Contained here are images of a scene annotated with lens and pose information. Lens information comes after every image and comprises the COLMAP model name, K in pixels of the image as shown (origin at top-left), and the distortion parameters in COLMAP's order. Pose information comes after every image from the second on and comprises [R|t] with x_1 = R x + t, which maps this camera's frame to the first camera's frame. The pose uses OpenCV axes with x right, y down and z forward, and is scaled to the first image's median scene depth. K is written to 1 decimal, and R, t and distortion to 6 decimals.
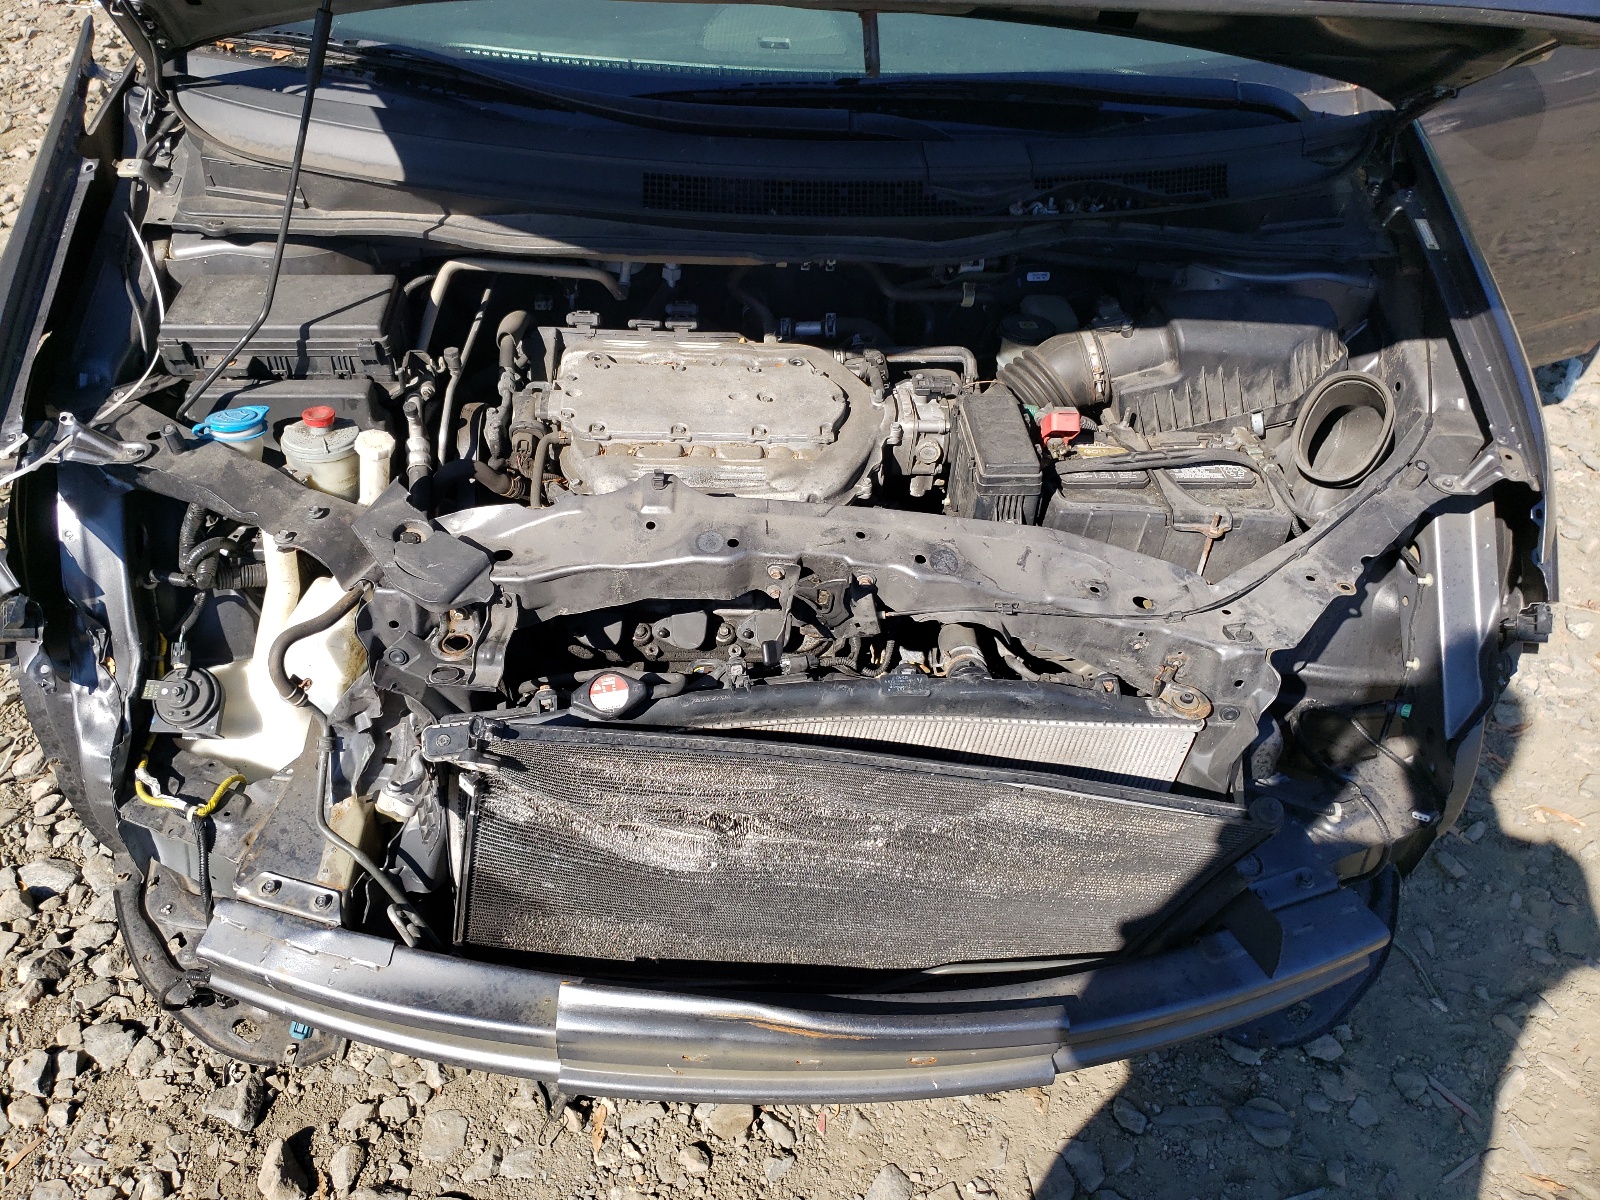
lens RADIAL K [[1269.3, 0, 788.1], [0, 1269.3, 596.1], [0, 0, 1]] dist [0.008180, -0.002388]
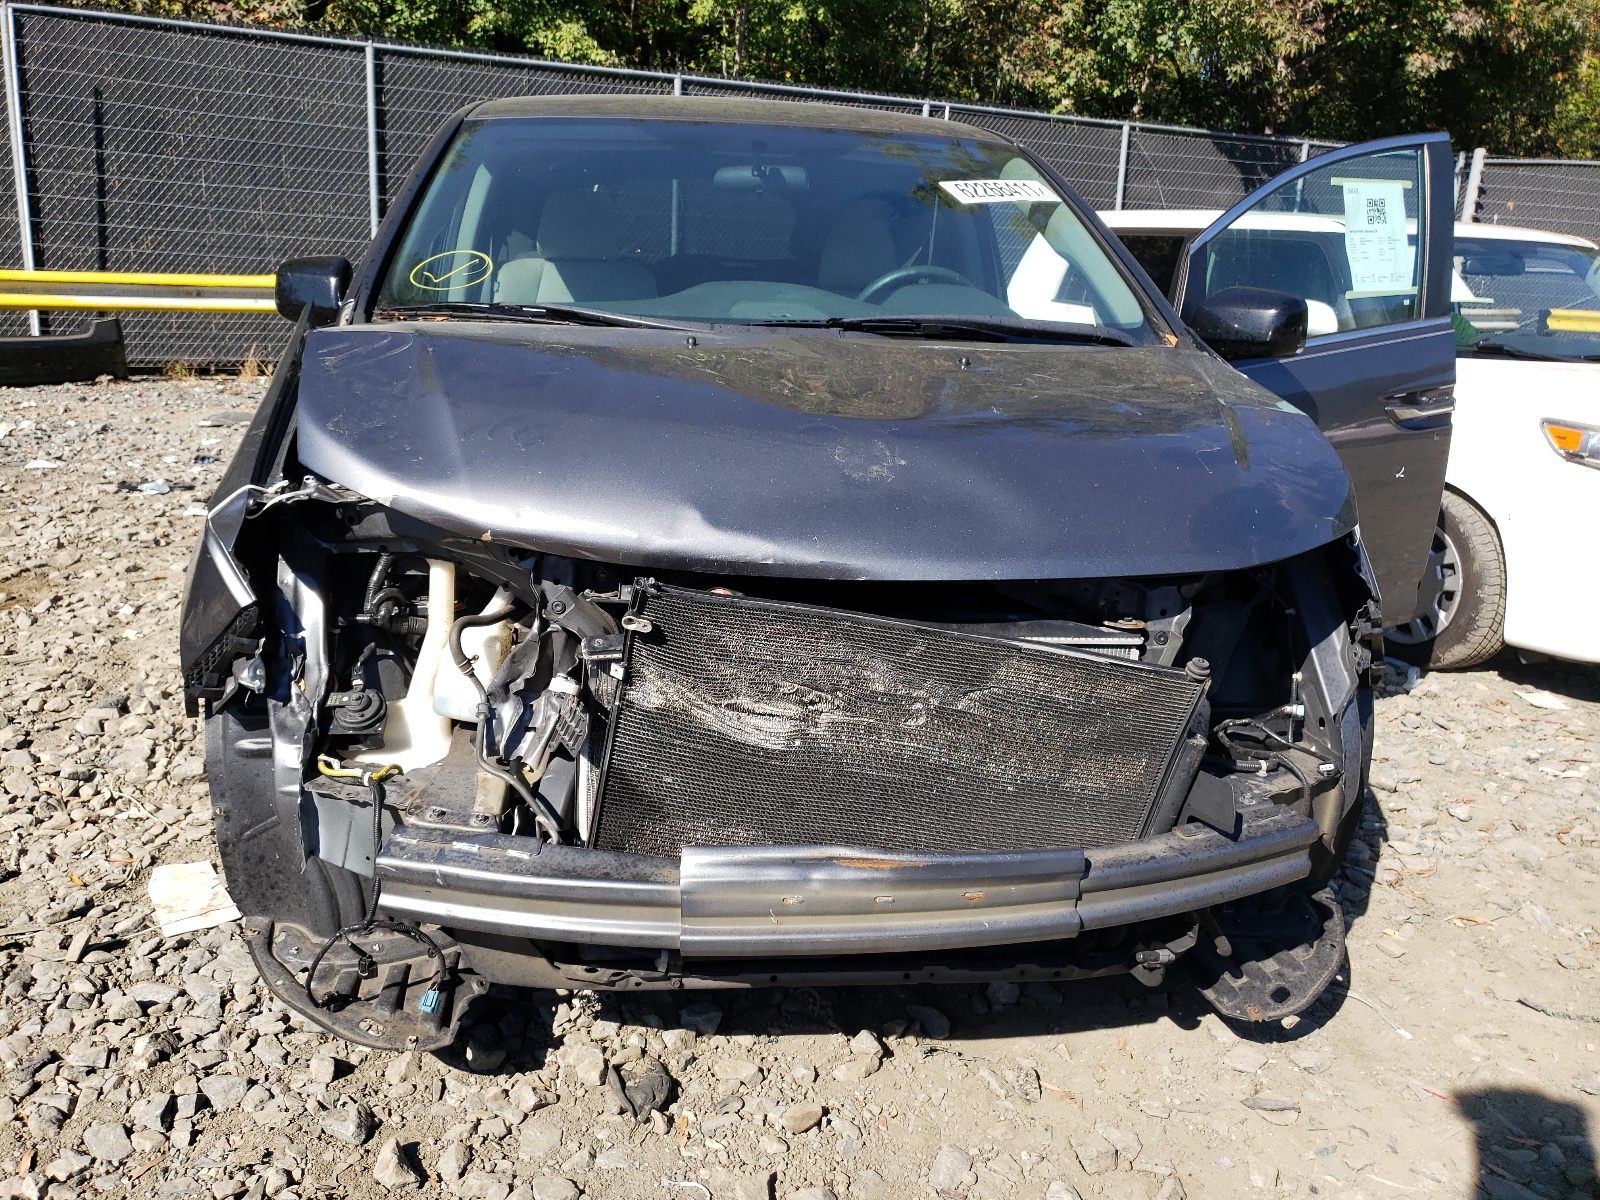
lens RADIAL K [[1269.3, 0, 811.0], [0, 1269.3, 598.4], [0, 0, 1]] dist [0.008180, -0.002388]
pose [[0.995218, -0.043802, 0.087306, -0.117256], [0.076205, 0.907328, -0.413460, 0.475159], [-0.061105, 0.418135, 0.906327, -0.192583]]
